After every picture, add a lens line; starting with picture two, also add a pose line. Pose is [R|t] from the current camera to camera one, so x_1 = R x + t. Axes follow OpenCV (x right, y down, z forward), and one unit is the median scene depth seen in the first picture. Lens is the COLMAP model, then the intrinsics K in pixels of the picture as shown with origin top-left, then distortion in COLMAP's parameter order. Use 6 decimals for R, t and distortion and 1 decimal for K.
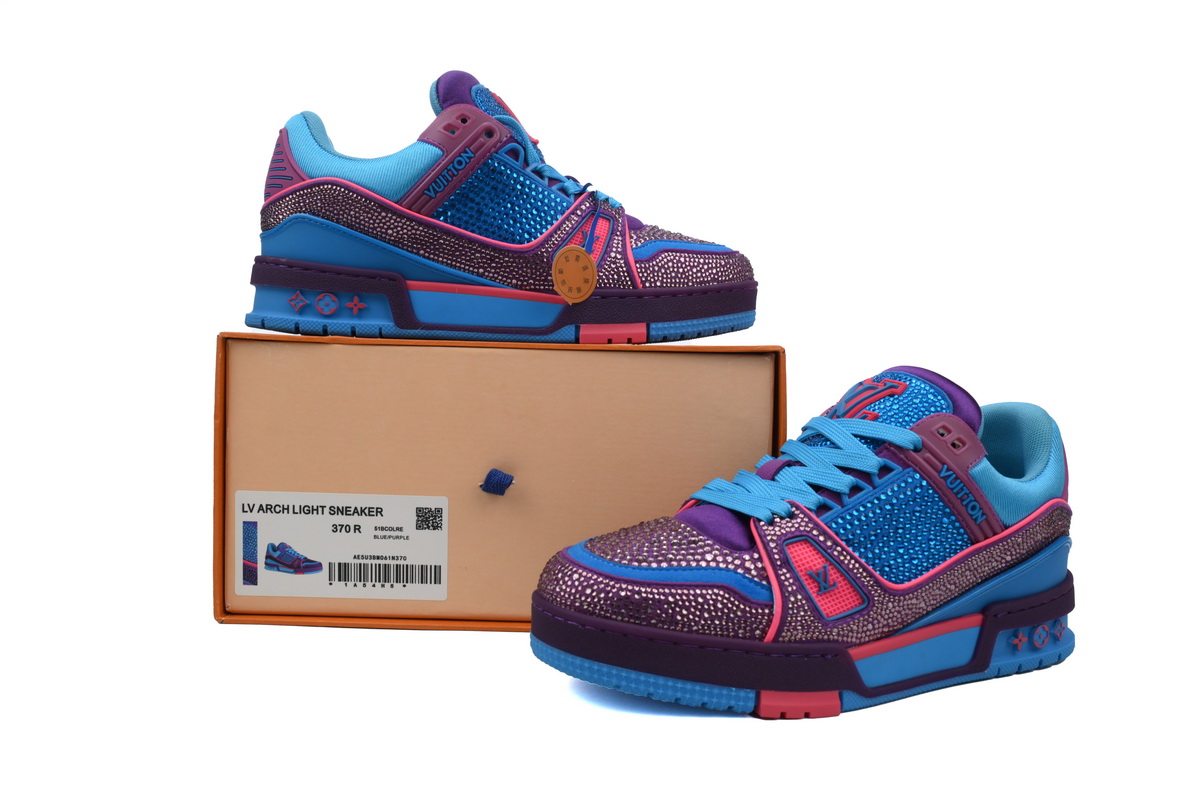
lens RADIAL K [[1028.5, 0, 600.0], [0, 1028.5, 400.0], [0, 0, 1]] dist [0.001655, 0.002472]
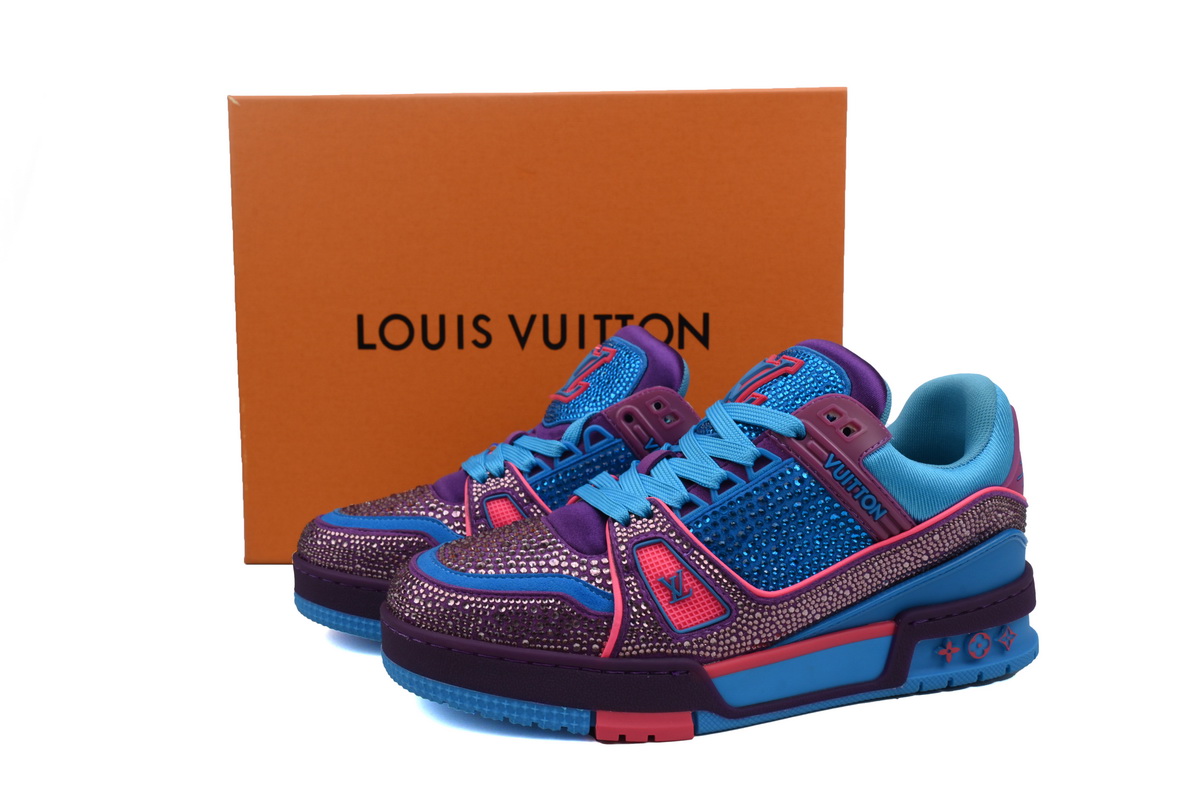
lens RADIAL K [[1028.5, 0, 600.0], [0, 1028.5, 400.0], [0, 0, 1]] dist [0.001655, 0.002472]
pose [[0.982425, -0.033633, -0.183601, 0.317612], [0.039855, 0.998746, 0.030302, -0.017509], [0.182352, -0.037087, 0.982534, 0.113345]]
